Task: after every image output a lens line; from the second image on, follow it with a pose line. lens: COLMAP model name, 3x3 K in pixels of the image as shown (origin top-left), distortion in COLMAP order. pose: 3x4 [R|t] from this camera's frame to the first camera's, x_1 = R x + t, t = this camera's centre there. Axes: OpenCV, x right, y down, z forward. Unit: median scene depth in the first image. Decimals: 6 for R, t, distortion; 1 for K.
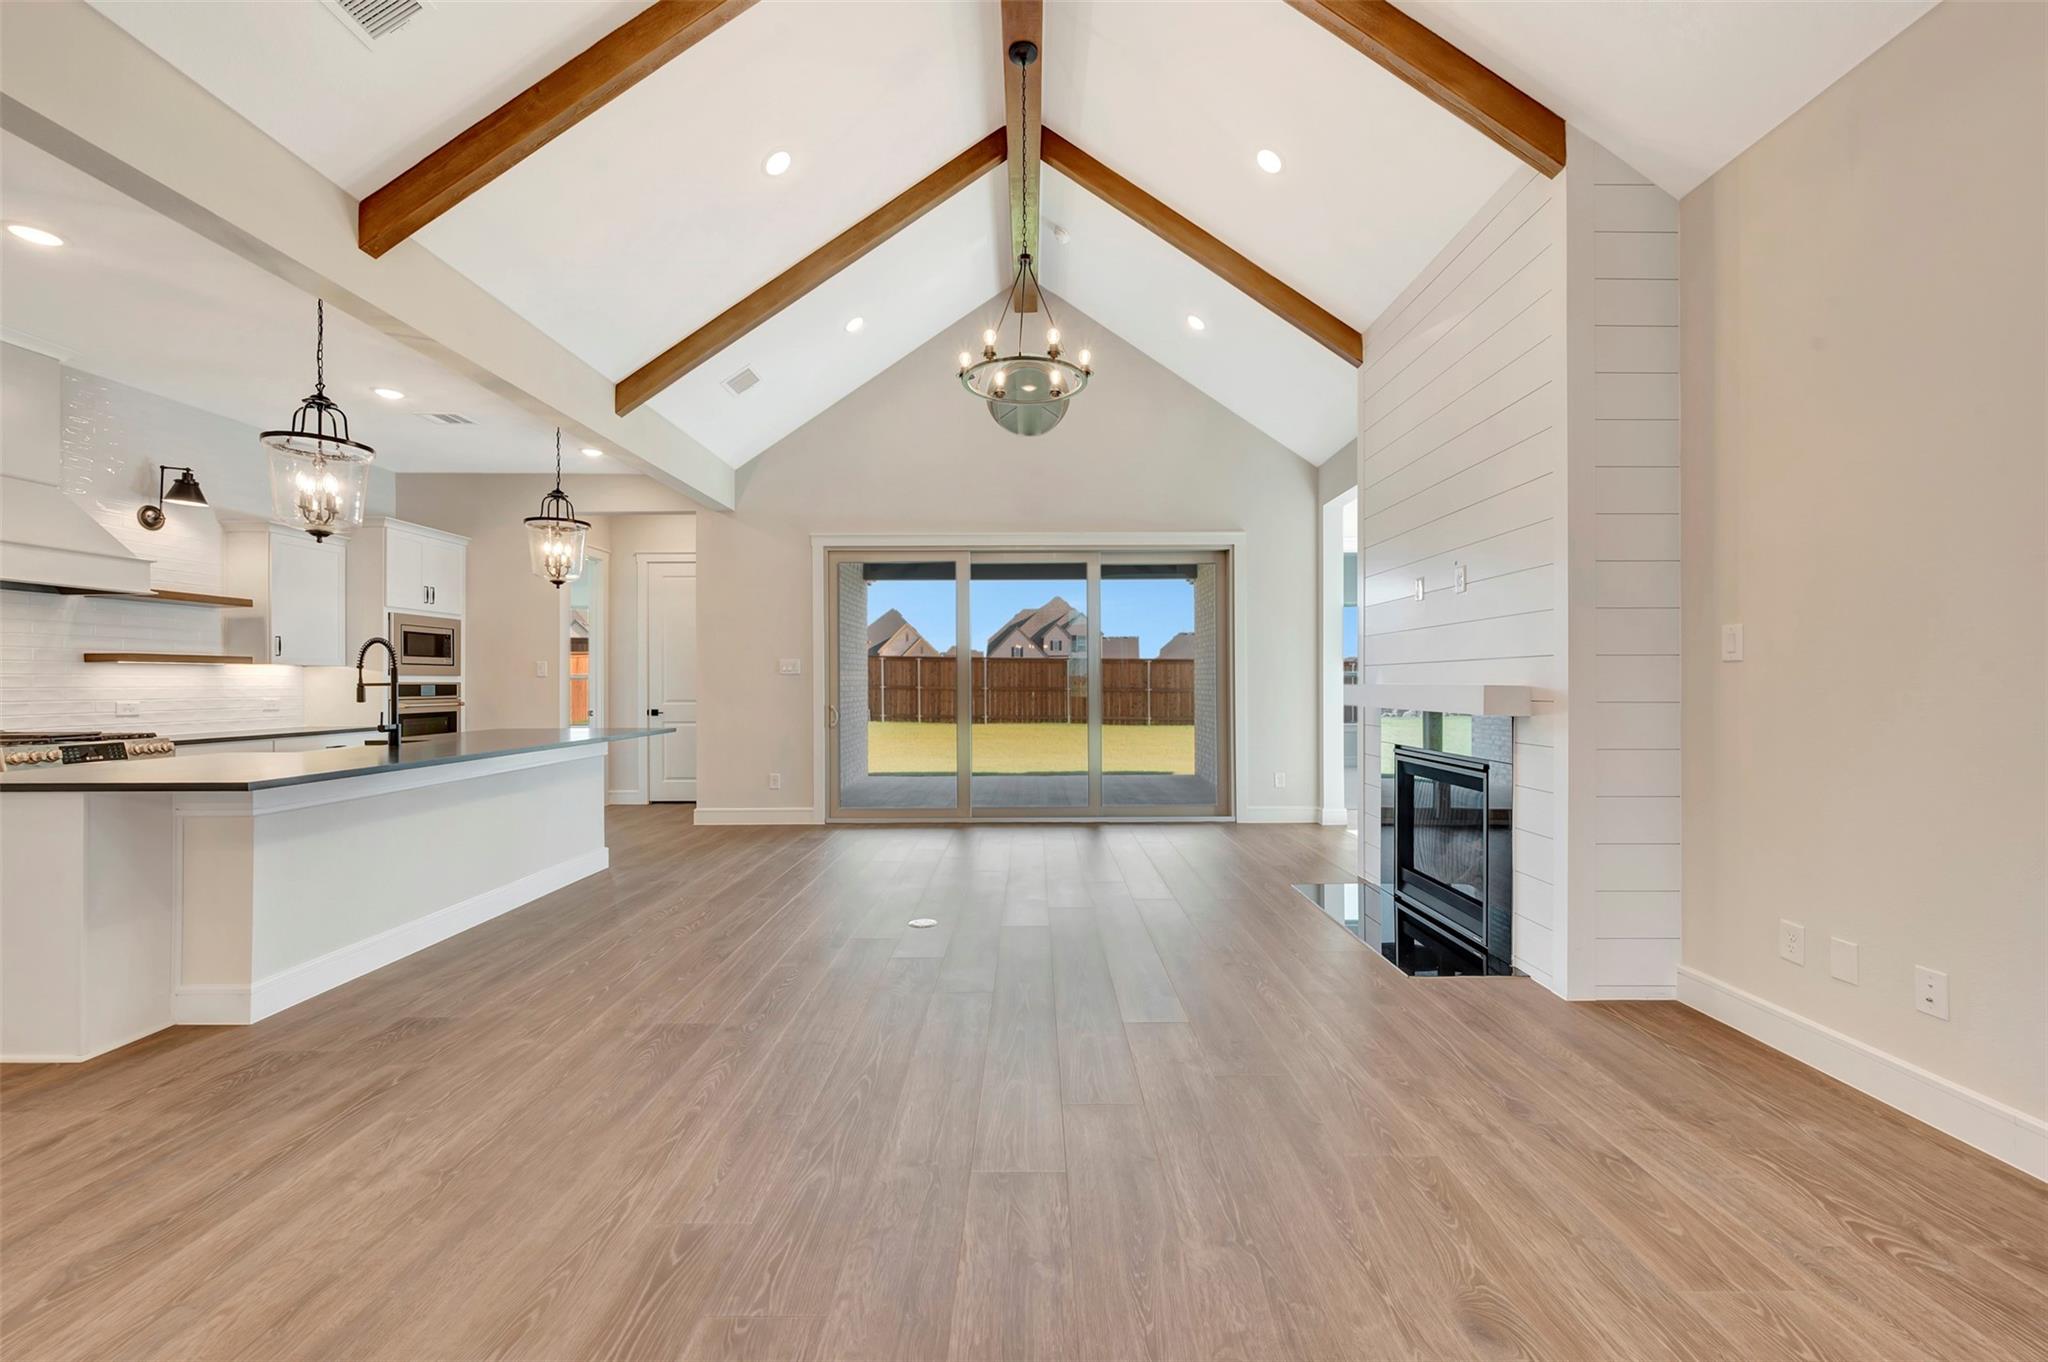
lens RADIAL K [[812.4, 0, 1026.0], [0, 812.4, 679.0], [0, 0, 1]] dist [-0.000638, 0.000060]
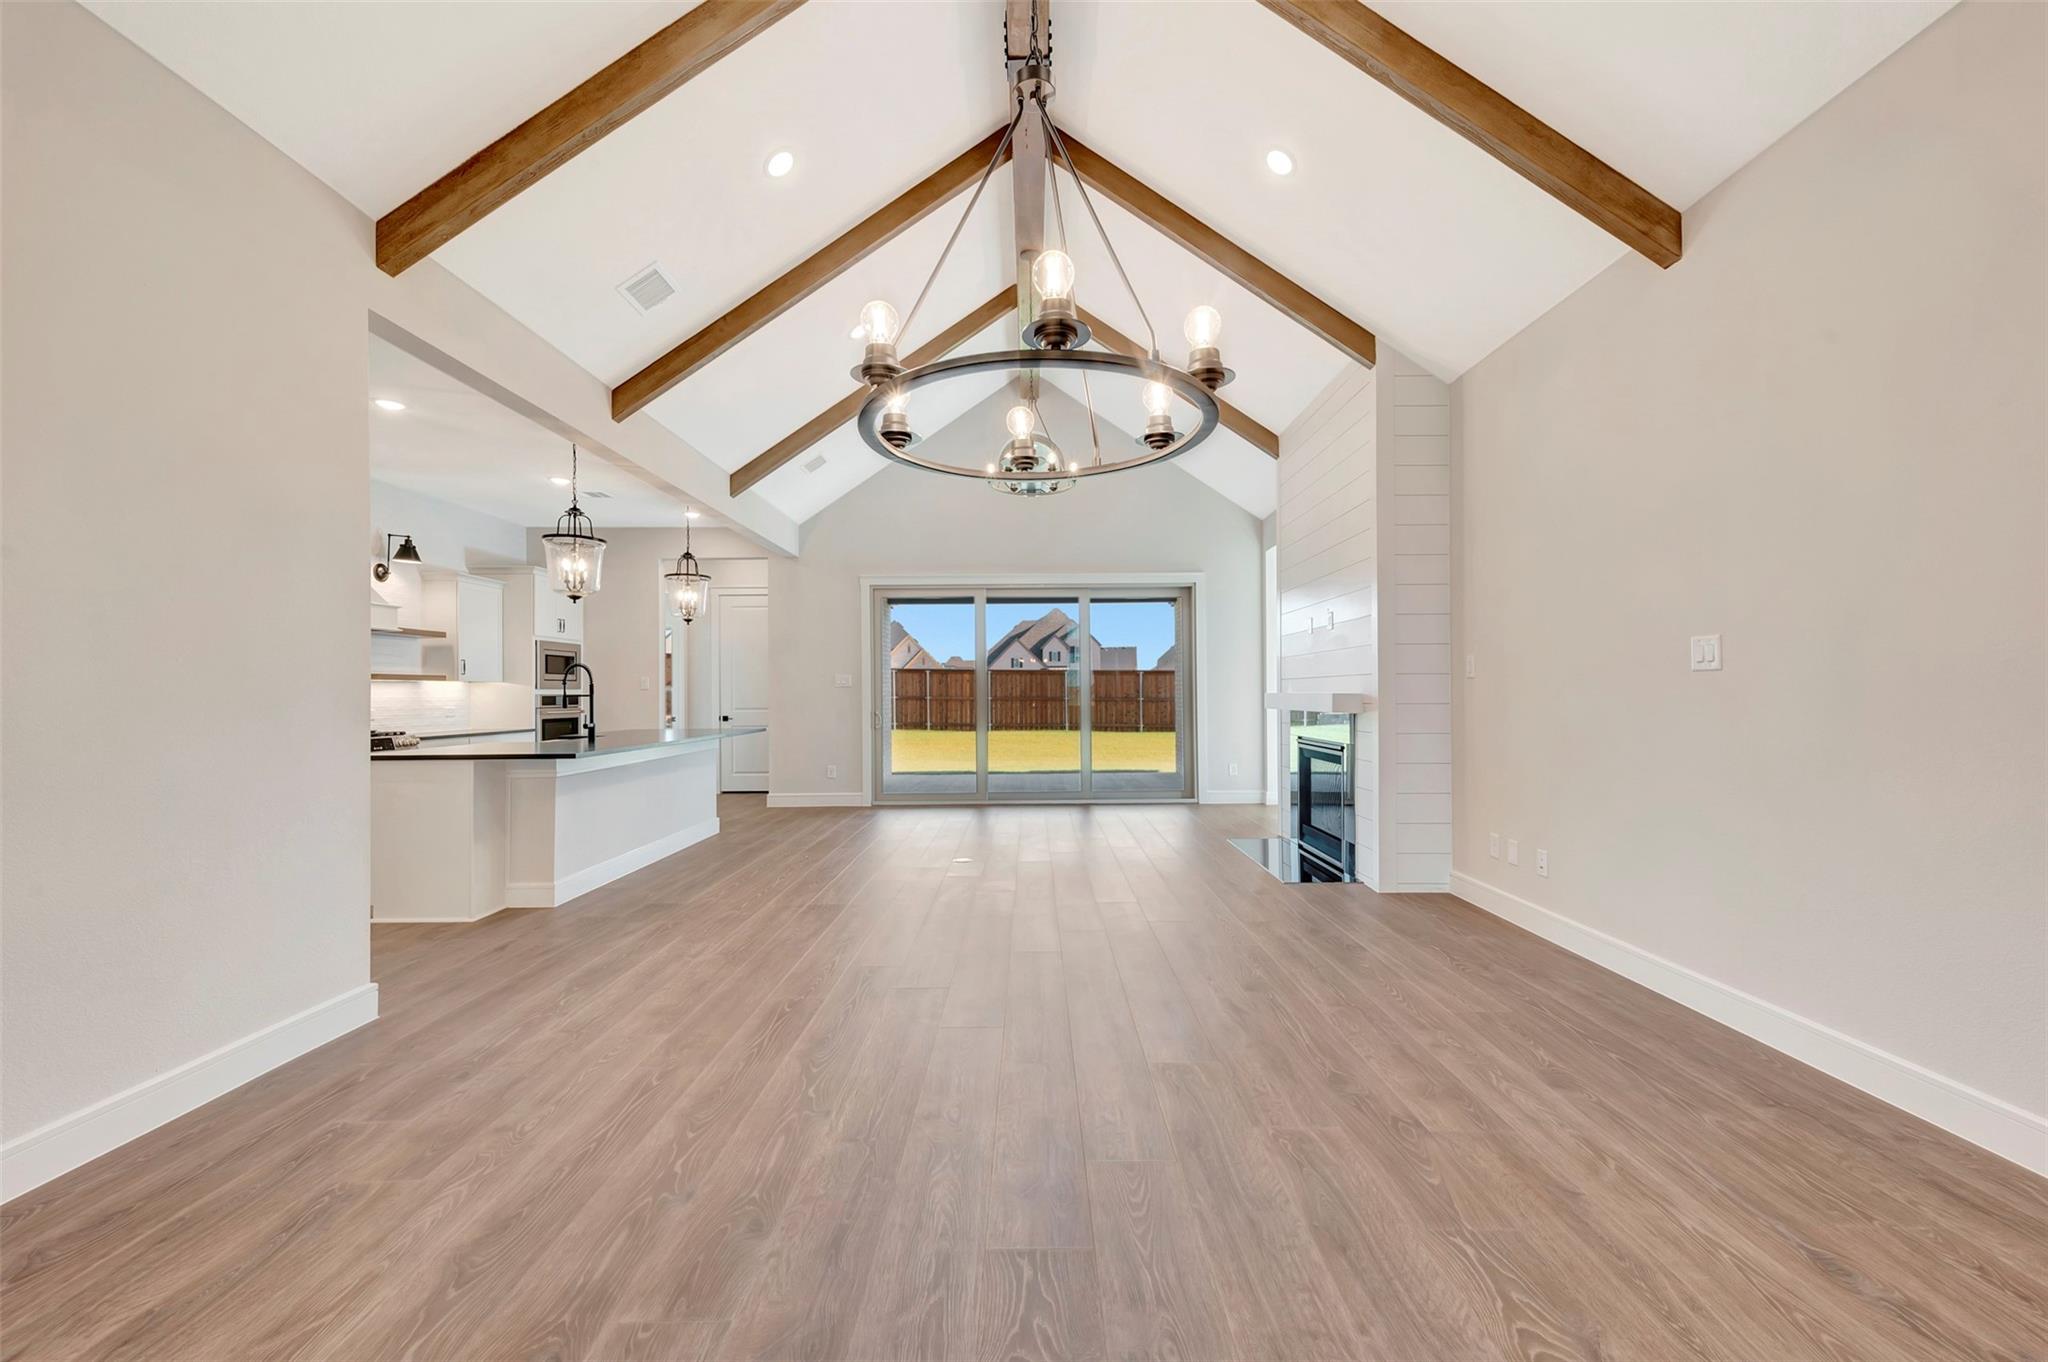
lens RADIAL K [[812.4, 0, 1026.7], [0, 812.4, 701.2], [0, 0, 1]] dist [-0.000638, 0.000060]
pose [[0.999991, -0.003840, 0.002015, -0.013020], [0.003811, 0.999888, 0.014499, -0.001207], [-0.002070, -0.014491, 0.999893, -0.369560]]
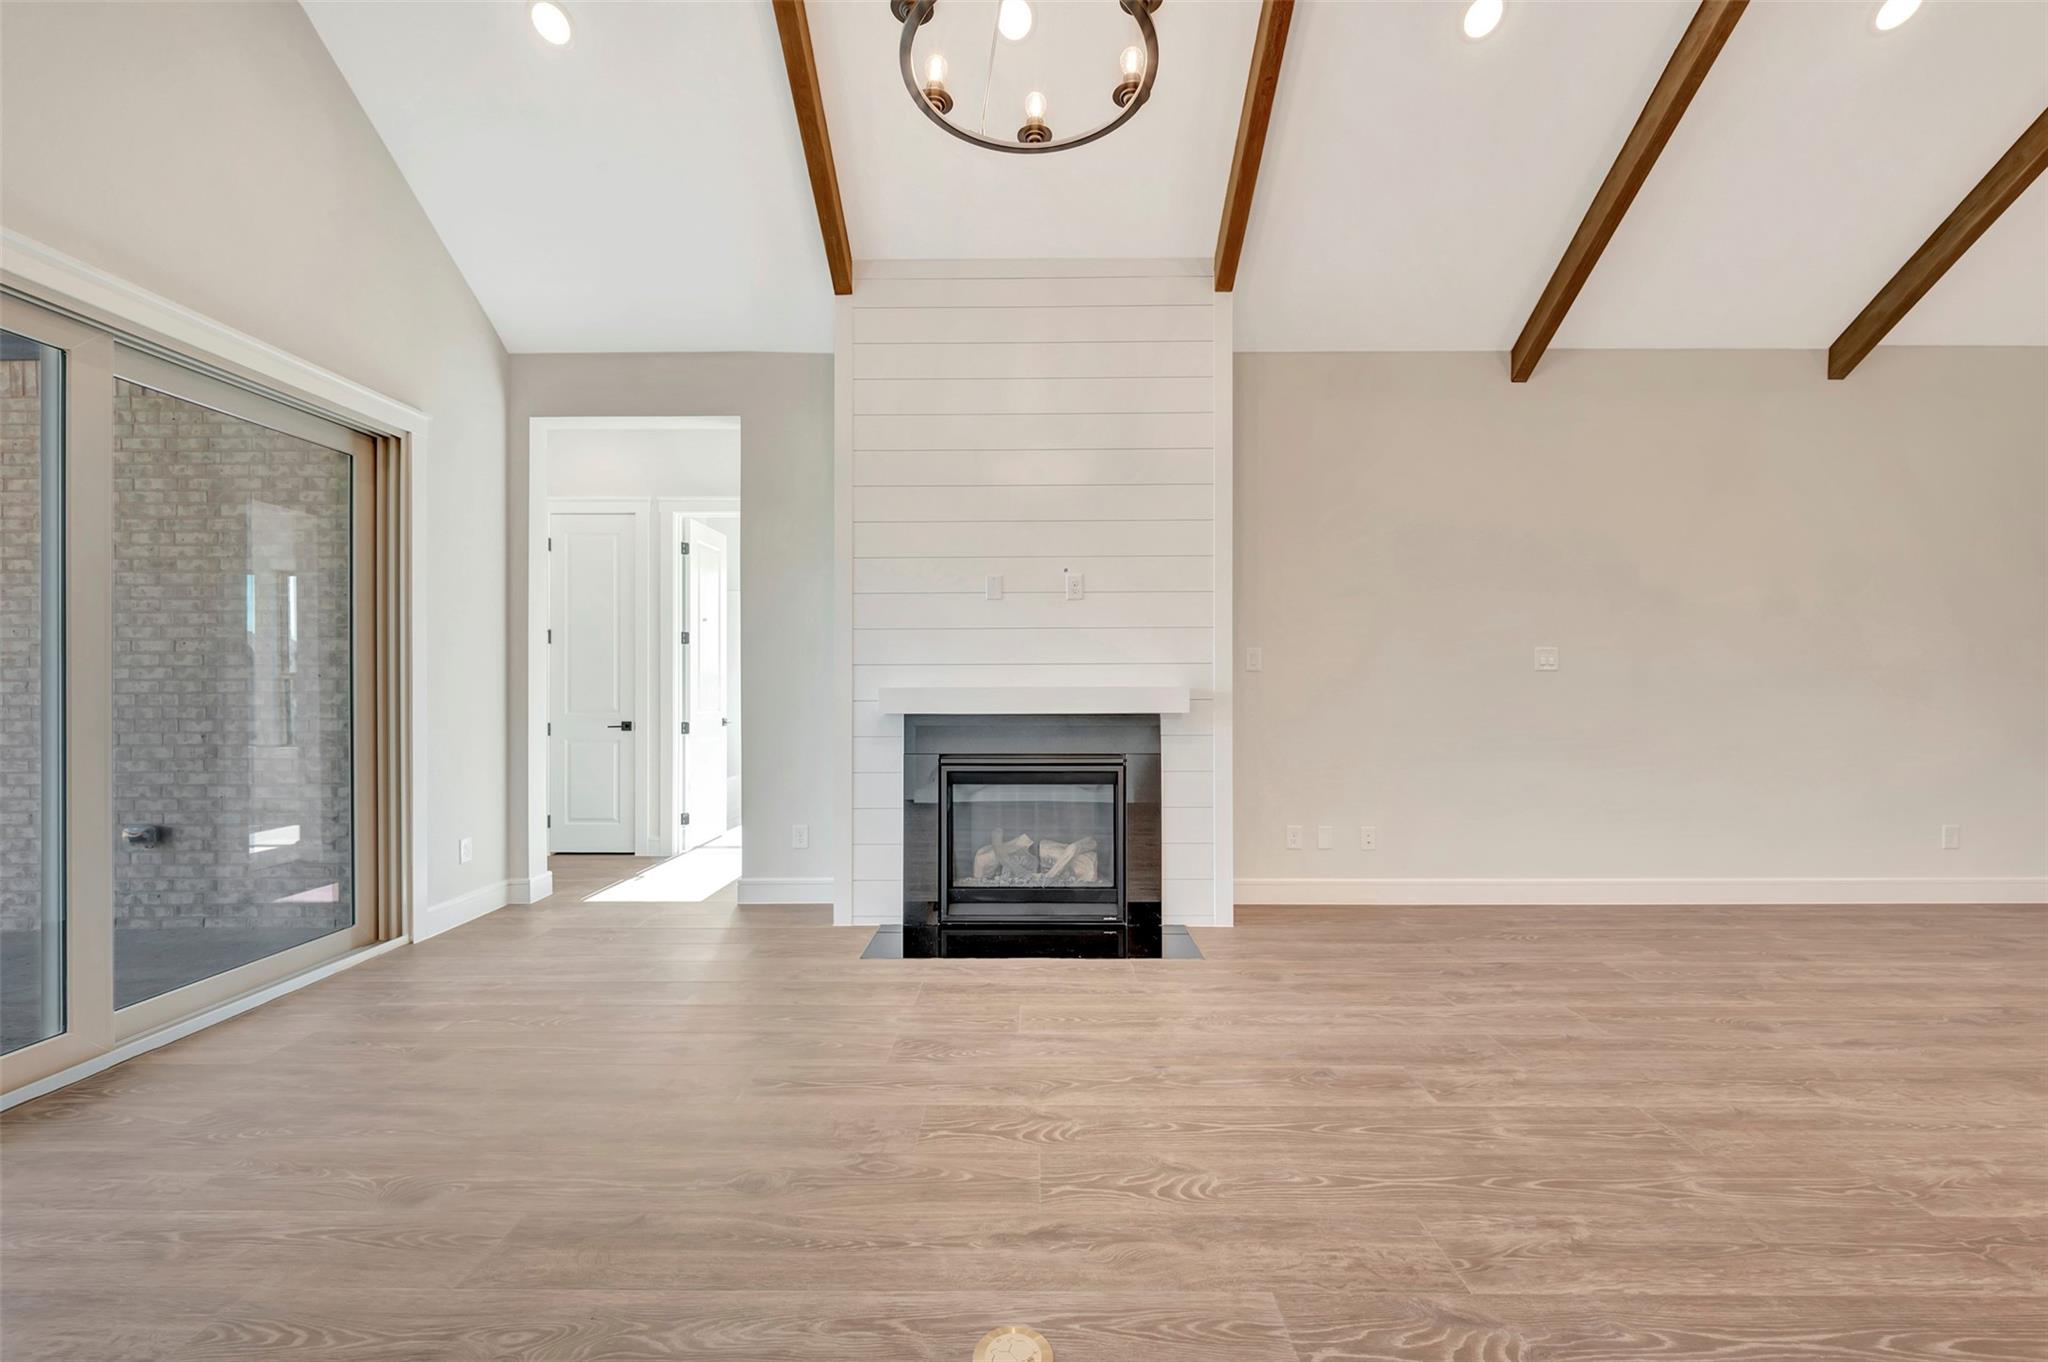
lens RADIAL K [[812.4, 0, 1030.8], [0, 812.4, 678.6], [0, 0, 1]] dist [-0.000638, 0.000060]
pose [[0.001398, 0.009638, 0.999953, -0.416445], [-0.000438, 0.999953, -0.009637, 0.004786], [-0.999999, -0.000425, 0.001402, 0.849275]]
